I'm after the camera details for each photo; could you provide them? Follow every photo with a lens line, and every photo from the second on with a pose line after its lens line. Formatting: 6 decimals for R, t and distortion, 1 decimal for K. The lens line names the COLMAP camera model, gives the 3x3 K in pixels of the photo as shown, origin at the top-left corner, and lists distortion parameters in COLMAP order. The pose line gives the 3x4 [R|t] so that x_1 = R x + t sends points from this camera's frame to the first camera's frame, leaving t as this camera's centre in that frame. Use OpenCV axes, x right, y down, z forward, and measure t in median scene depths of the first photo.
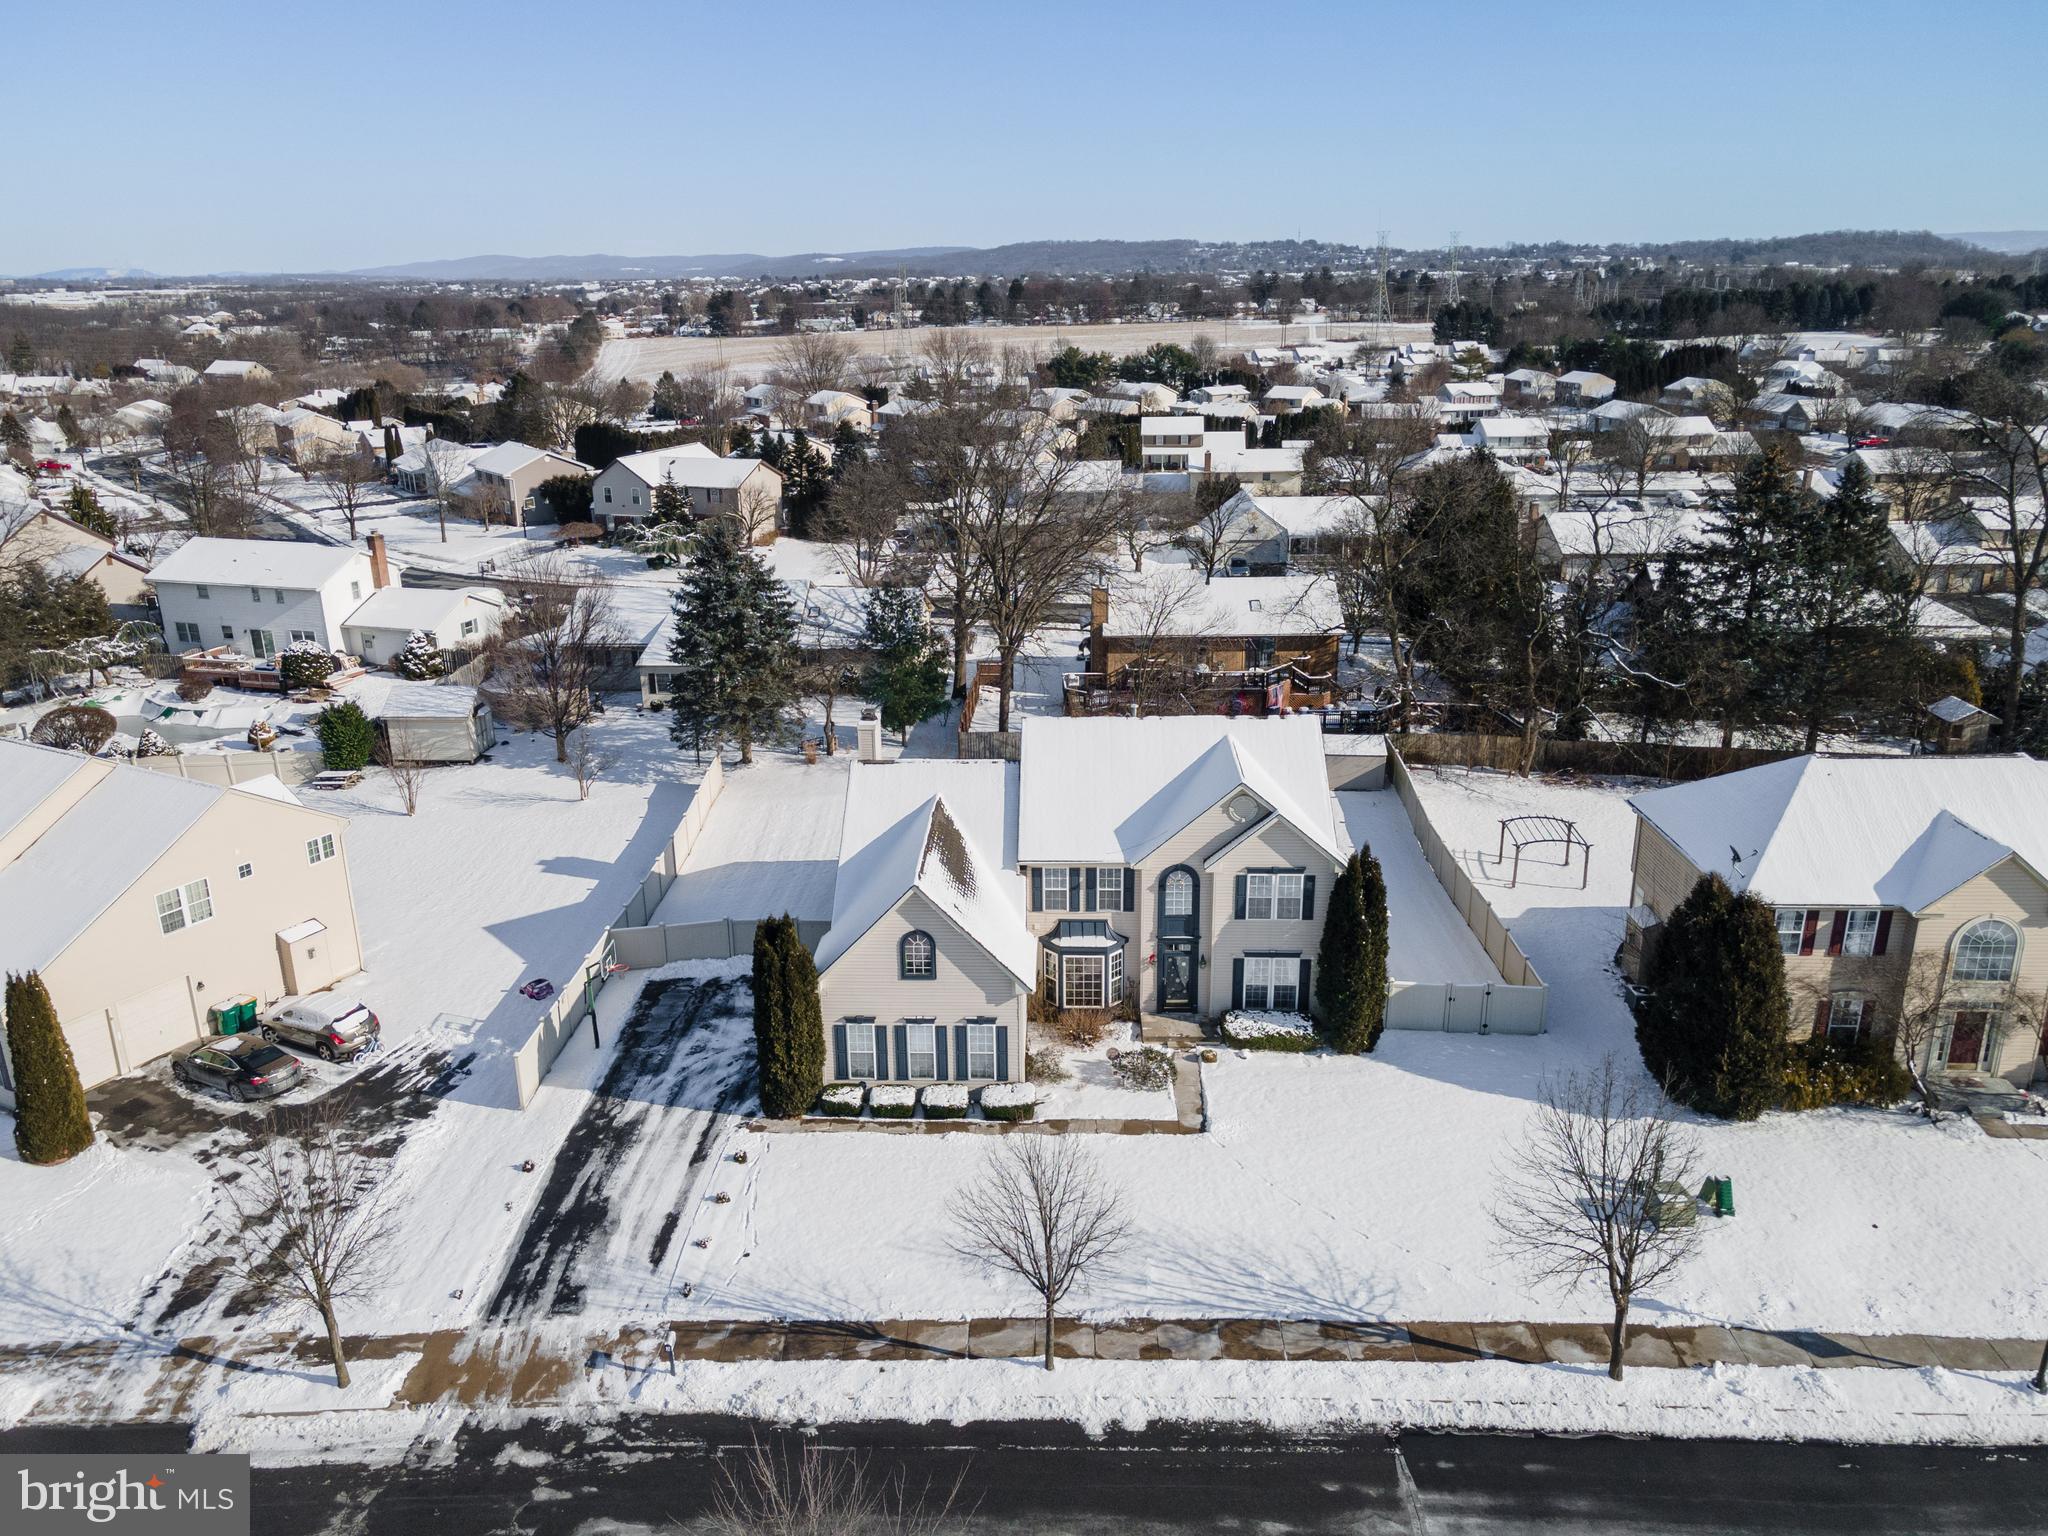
lens RADIAL K [[1507.2, 0, 1028.3], [0, 1507.2, 774.3], [0, 0, 1]] dist [0.035095, 0.012921]
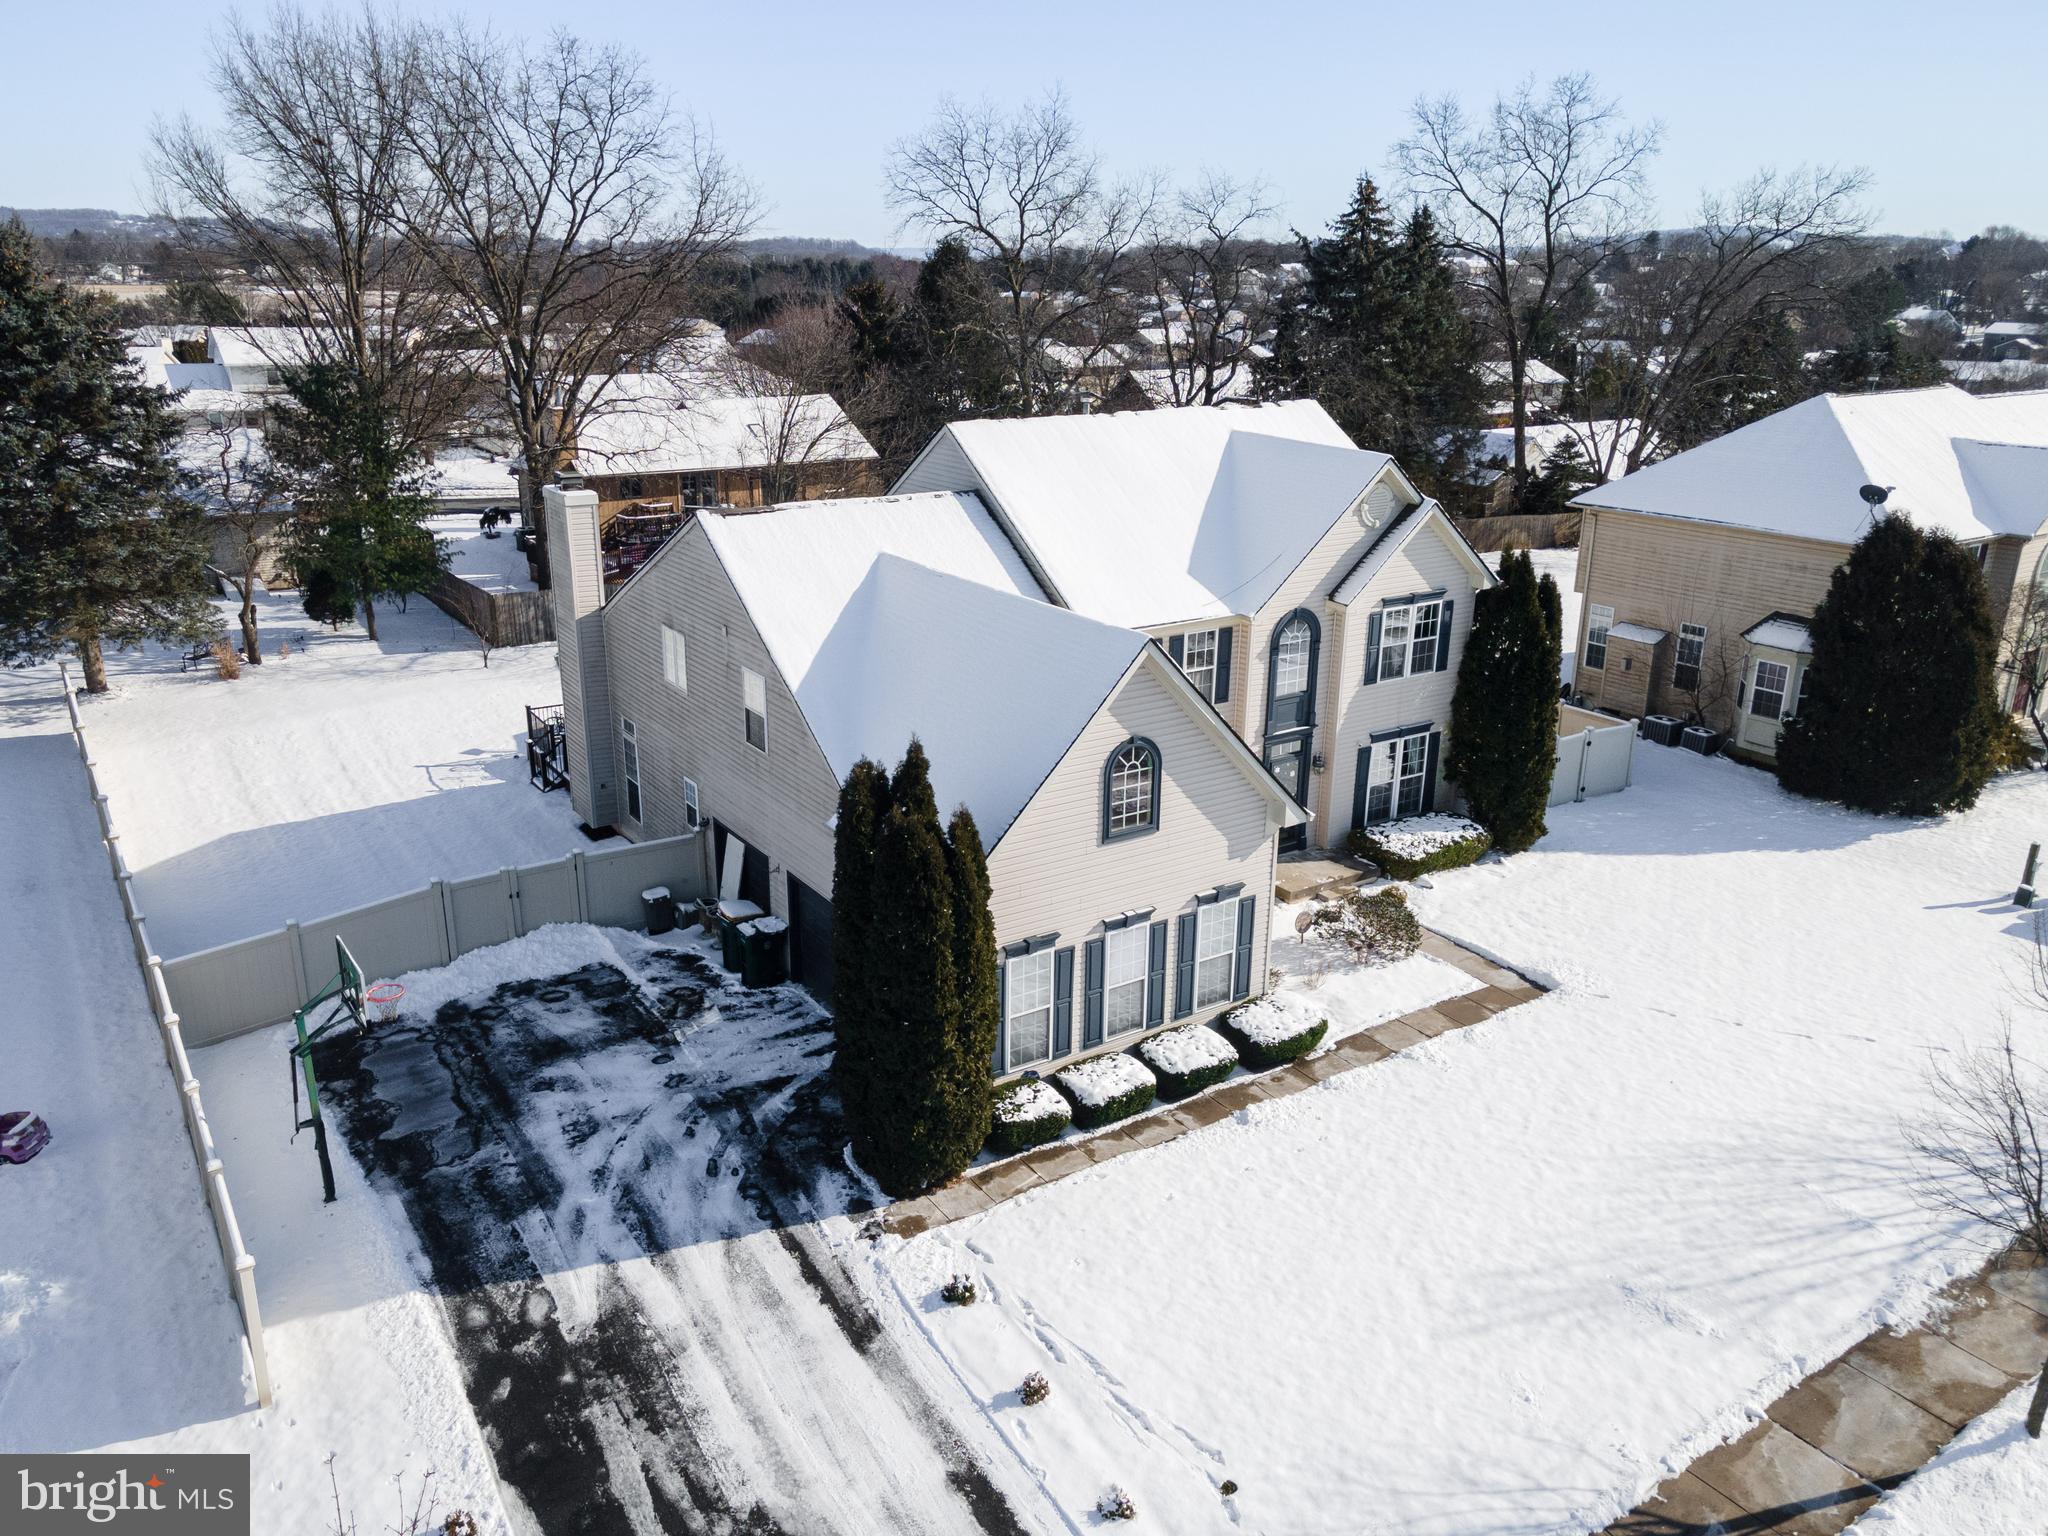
lens RADIAL K [[1507.2, 0, 1029.1], [0, 1507.2, 762.3], [0, 0, 1]] dist [0.035095, 0.012921]
pose [[0.814216, -0.163160, 0.557163, -0.366865], [0.165636, 0.985094, 0.046421, 0.078242], [-0.556432, 0.054489, 0.829104, 0.571382]]
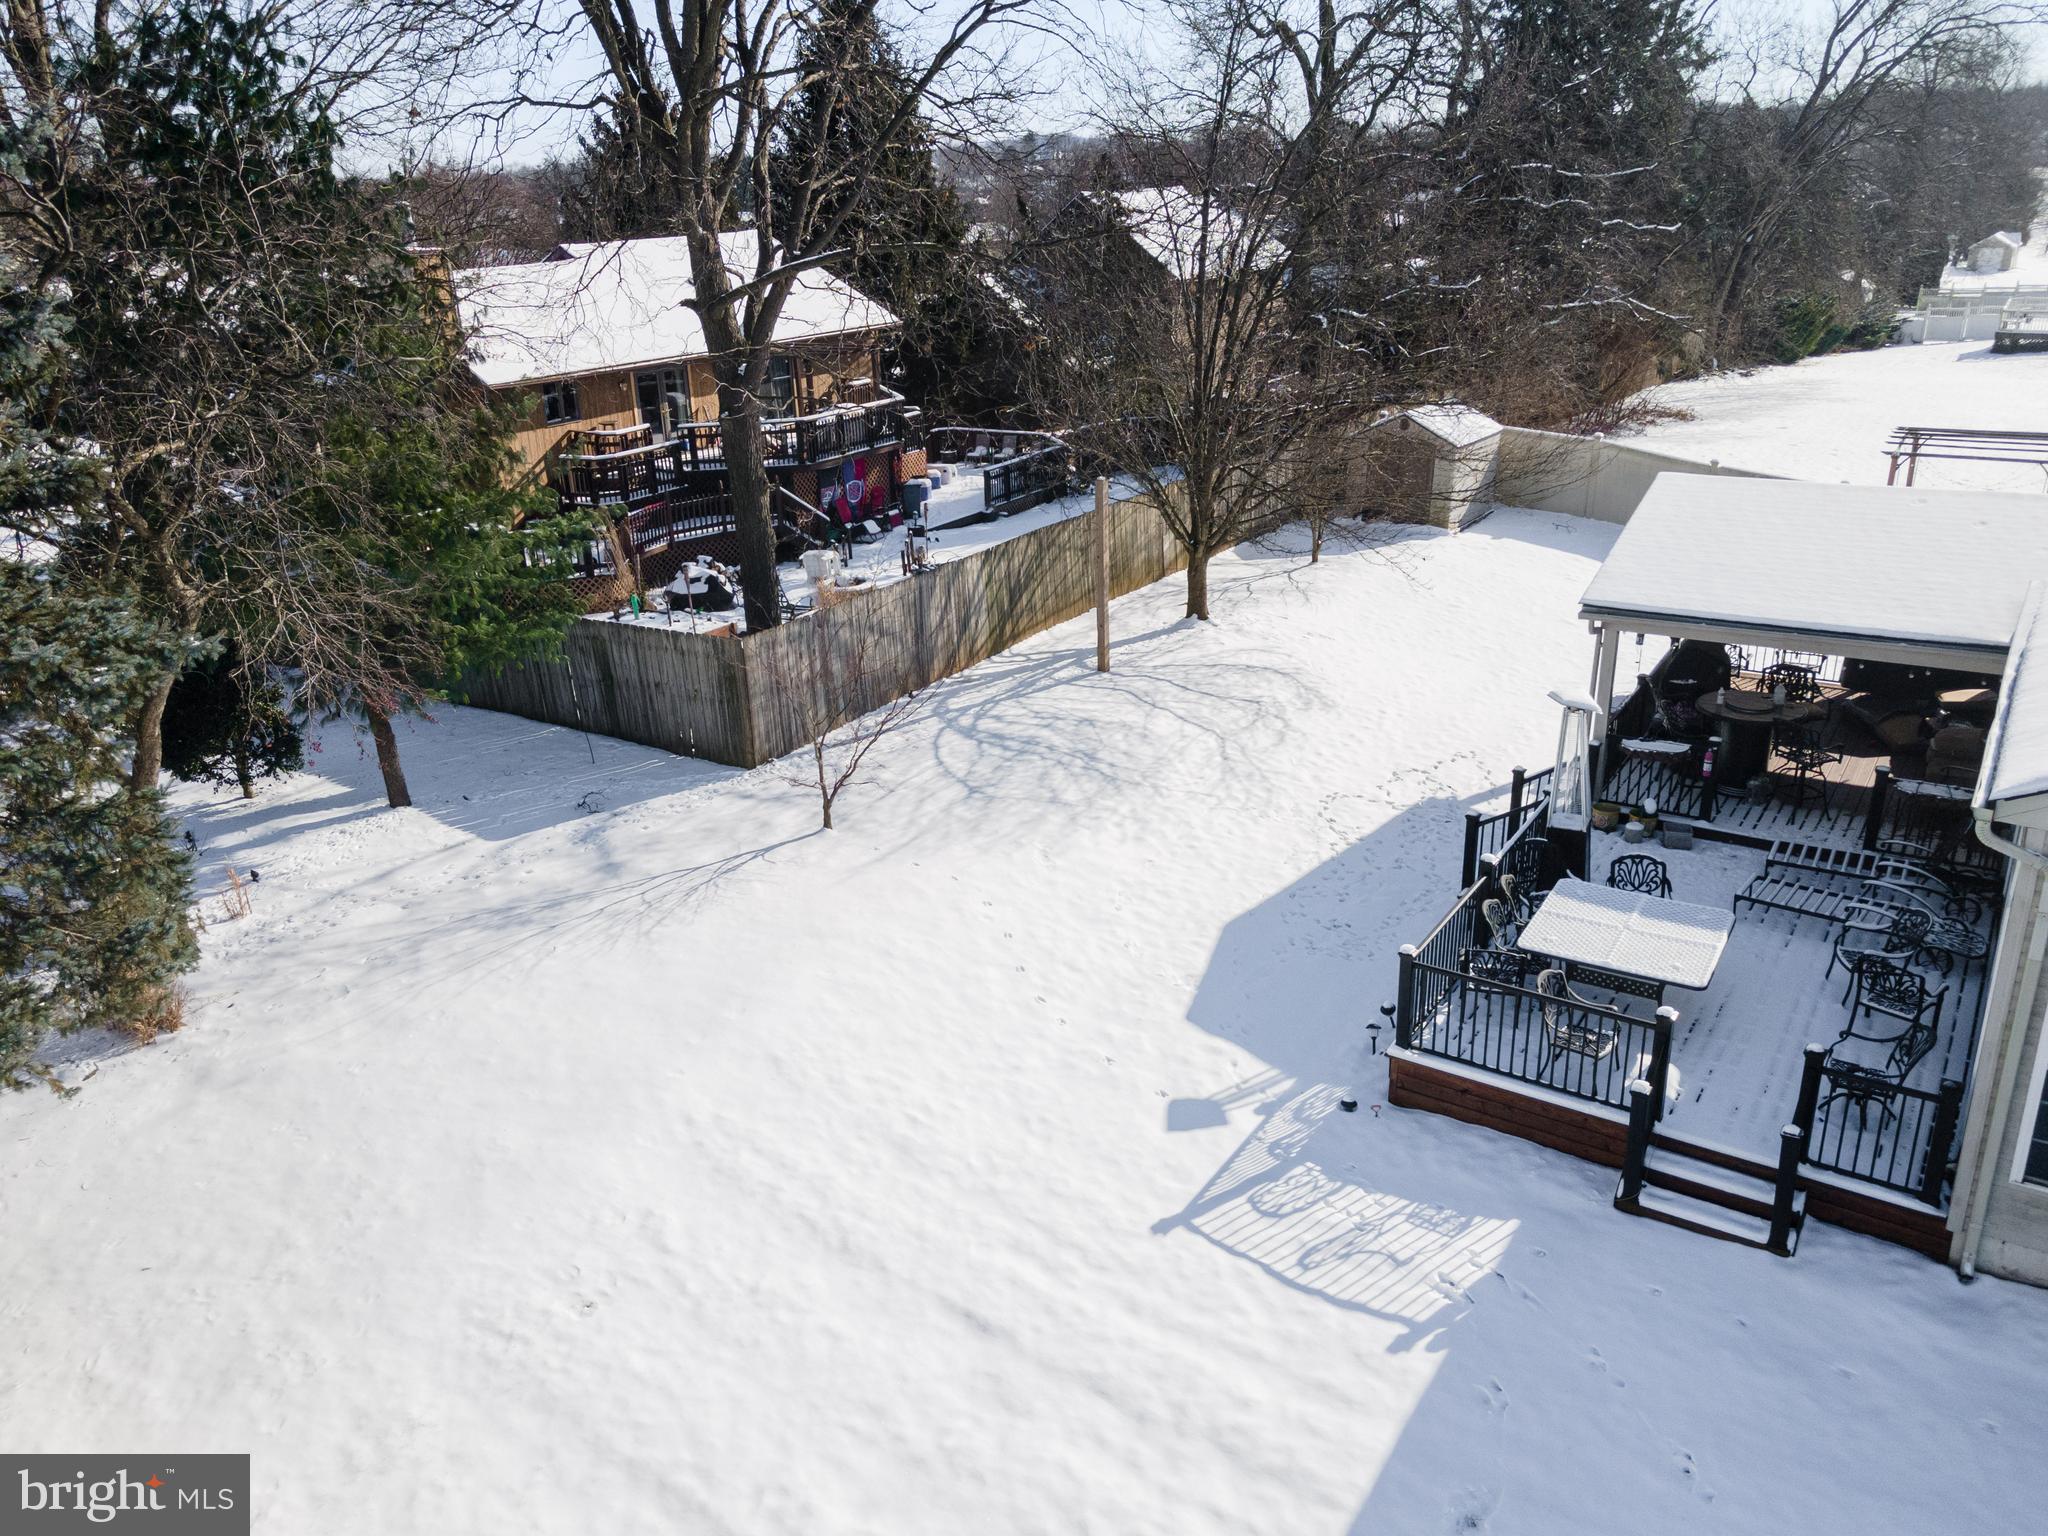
lens RADIAL K [[1507.2, 0, 1003.8], [0, 1507.2, 772.4], [0, 0, 1]] dist [0.035095, 0.012921]
pose [[0.530521, -0.317359, 0.786022, -0.361699], [0.299197, 0.937696, 0.176656, -0.059648], [-0.793113, 0.141456, 0.592420, 1.317074]]
